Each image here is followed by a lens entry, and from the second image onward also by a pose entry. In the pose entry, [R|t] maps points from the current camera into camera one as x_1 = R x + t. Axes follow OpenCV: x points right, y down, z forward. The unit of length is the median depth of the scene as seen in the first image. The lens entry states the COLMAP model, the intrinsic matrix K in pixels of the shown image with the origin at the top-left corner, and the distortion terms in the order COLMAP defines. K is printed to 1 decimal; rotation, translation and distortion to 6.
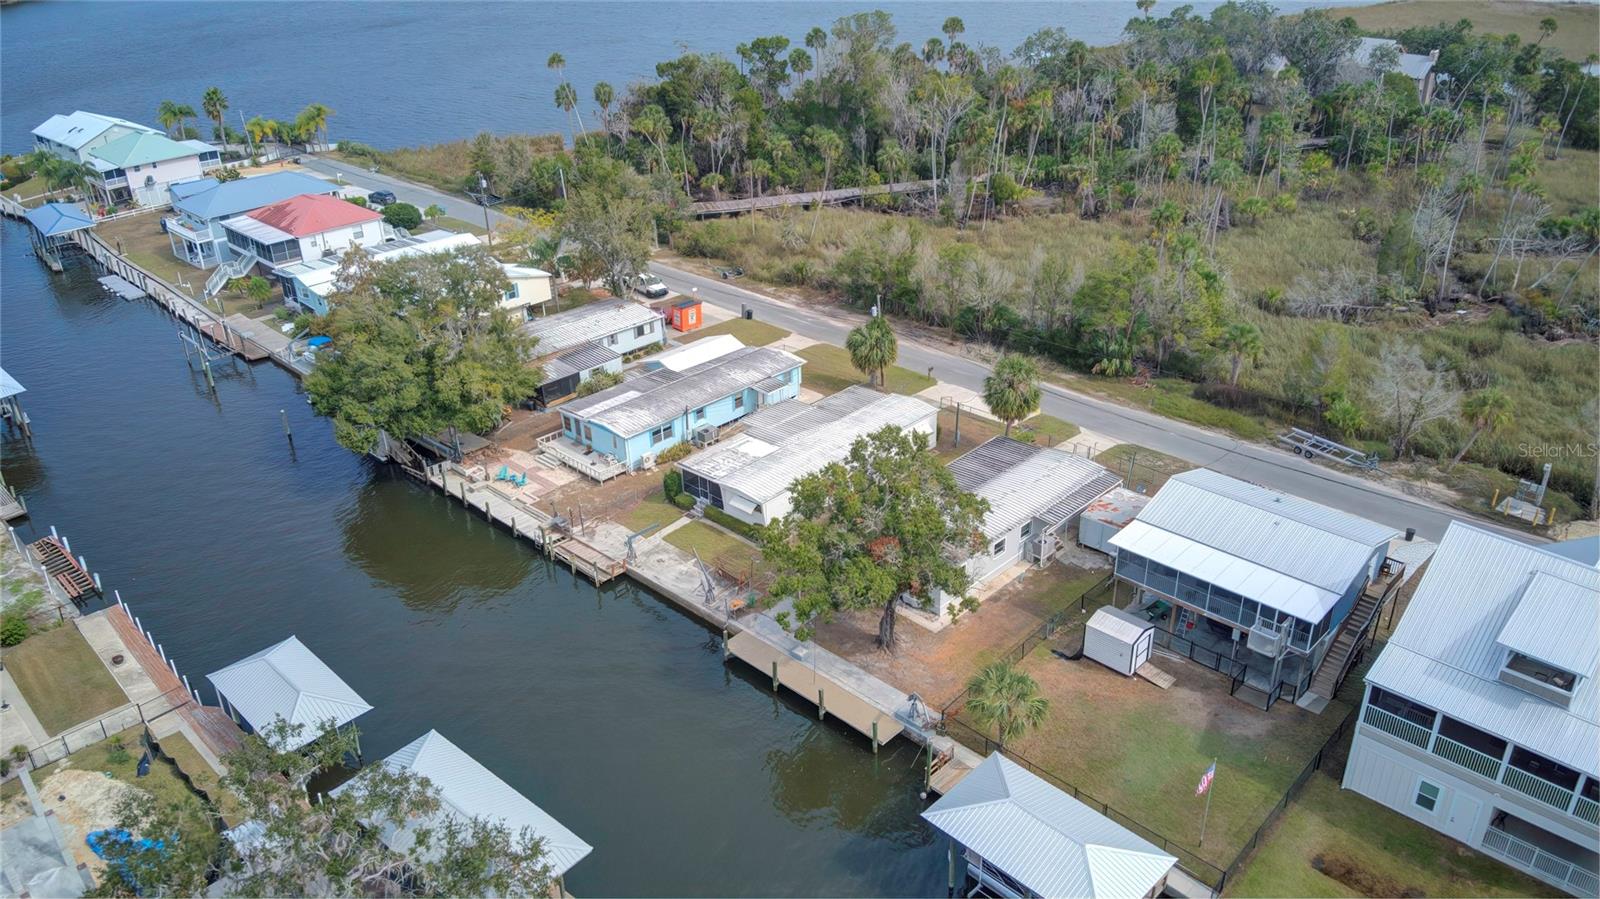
lens RADIAL K [[1148.7, 0, 807.4], [0, 1148.7, 456.2], [0, 0, 1]] dist [0.169175, -0.323961]
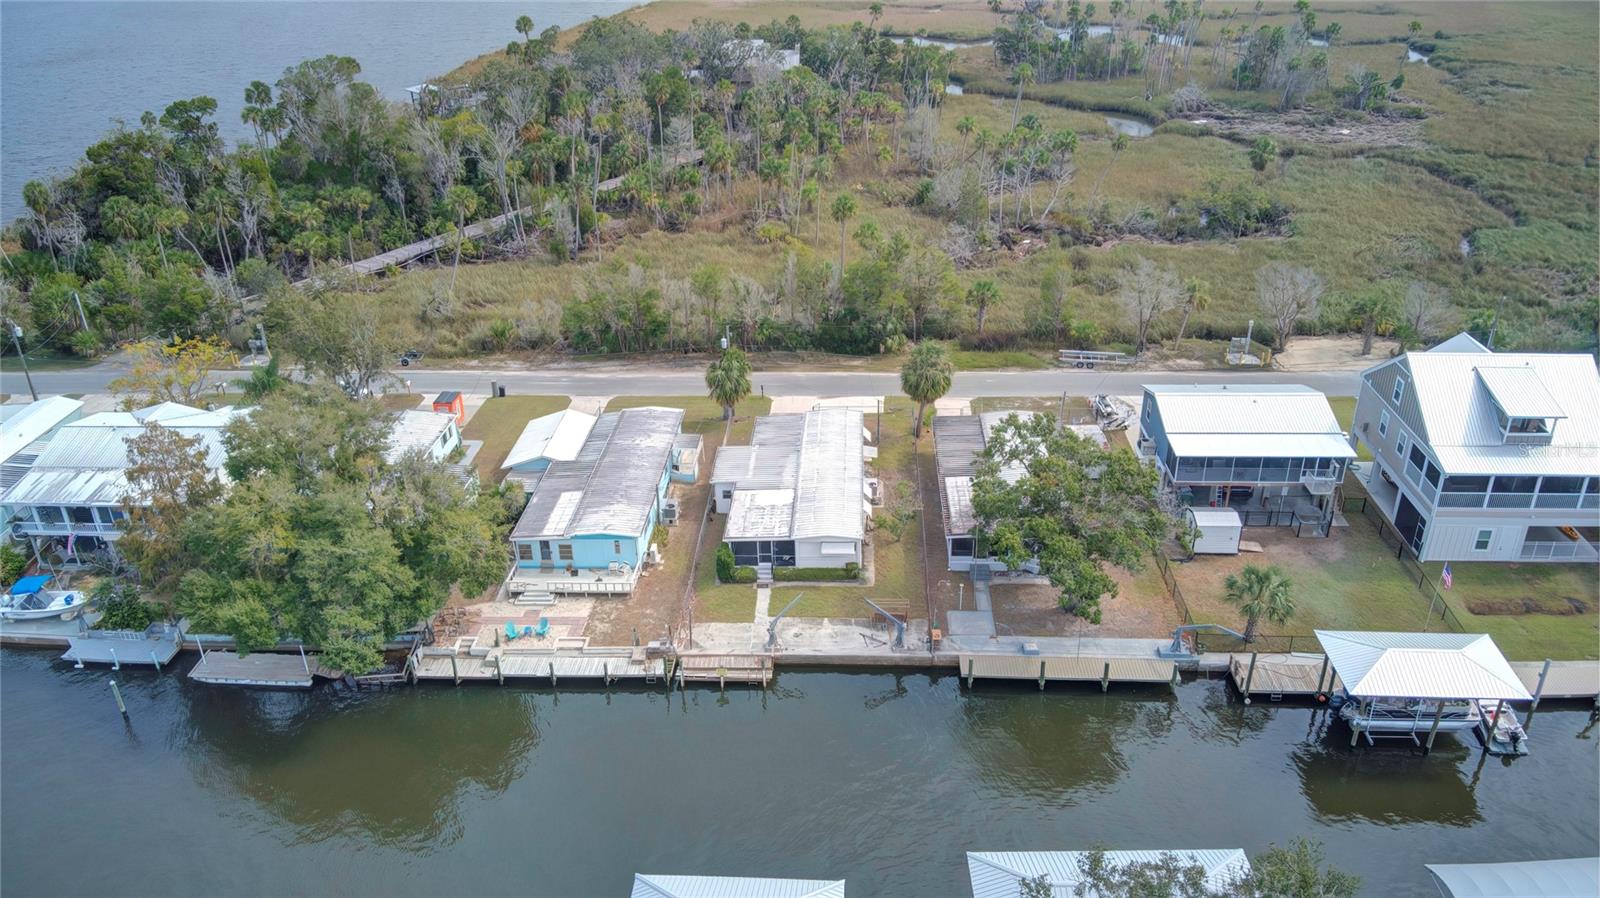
lens RADIAL K [[1148.7, 0, 807.4], [0, 1148.7, 455.7], [0, 0, 1]] dist [0.169175, -0.323961]
pose [[0.754875, -0.294850, 0.585856, -0.564040], [0.305731, 0.948458, 0.083406, -0.109186], [-0.580252, 0.116153, 0.806112, 0.213916]]
